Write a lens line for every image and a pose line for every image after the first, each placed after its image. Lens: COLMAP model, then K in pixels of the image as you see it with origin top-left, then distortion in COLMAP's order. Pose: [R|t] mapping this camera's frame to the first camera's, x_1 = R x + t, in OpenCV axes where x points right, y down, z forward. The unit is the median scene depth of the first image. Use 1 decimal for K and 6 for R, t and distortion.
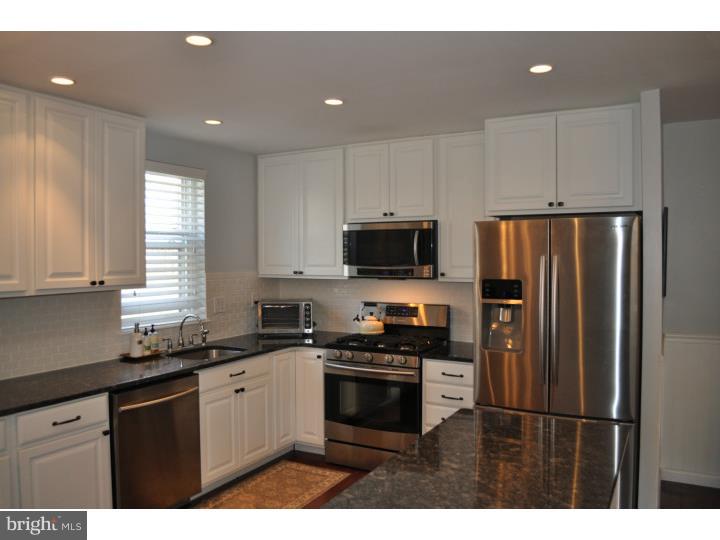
lens RADIAL K [[578.0, 0, 360.7], [0, 578.0, 274.5], [0, 0, 1]] dist [-0.064328, 0.001988]
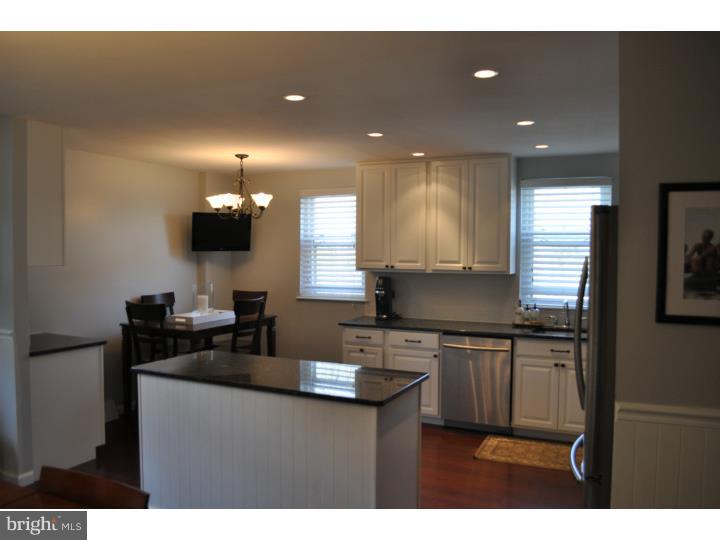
lens RADIAL K [[578.0, 0, 361.8], [0, 578.0, 270.1], [0, 0, 1]] dist [-0.064328, 0.001988]
pose [[0.065569, 0.042190, -0.996956, 0.945923], [-0.040745, 0.998386, 0.039571, -0.026712], [0.997016, 0.038026, 0.067182, 0.505833]]
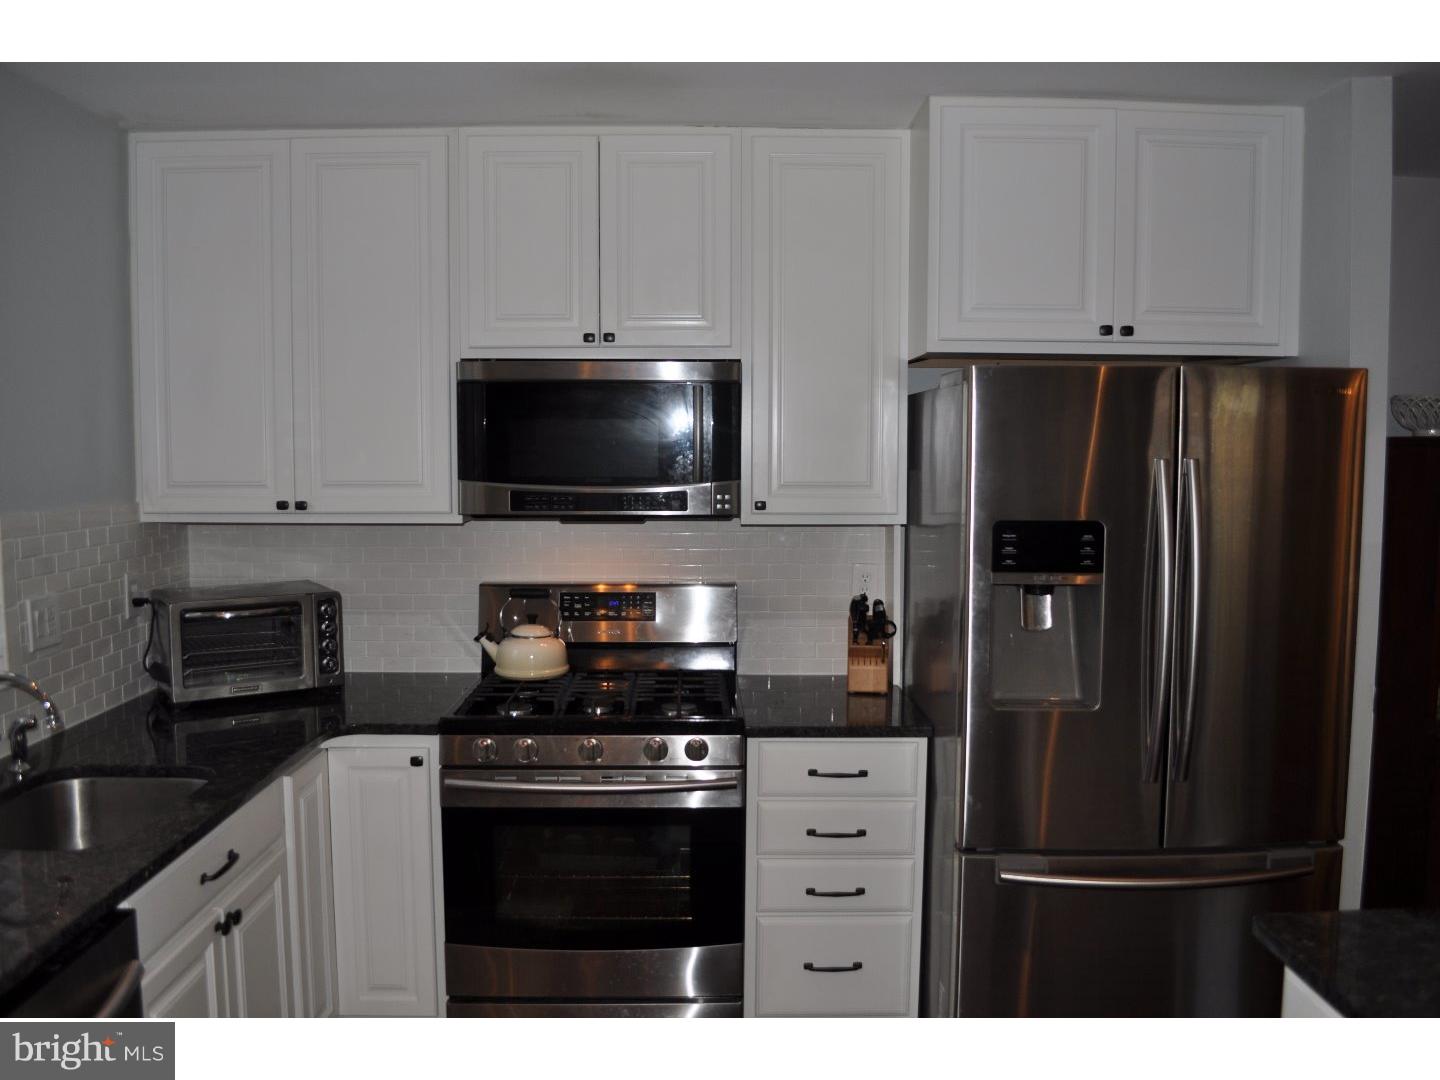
lens RADIAL K [[1255.2, 0, 722.5], [0, 1255.2, 542.9], [0, 0, 1]] dist [-0.049470, -0.005924]
pose [[0.871289, -0.031848, 0.489735, -0.298923], [0.010841, 0.998898, 0.045672, -0.014612], [-0.490650, -0.034484, 0.870674, 0.326086]]
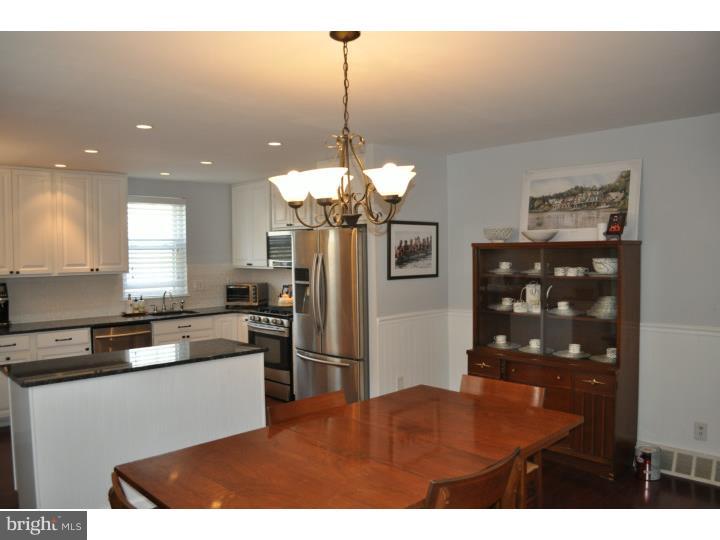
lens RADIAL K [[578.0, 0, 362.6], [0, 578.0, 271.9], [0, 0, 1]] dist [-0.064328, 0.001988]
pose [[0.953762, 0.004215, -0.300534, 0.757686], [-0.002758, 0.999982, 0.005271, 0.008132], [0.300551, -0.004198, 0.953757, -0.400529]]
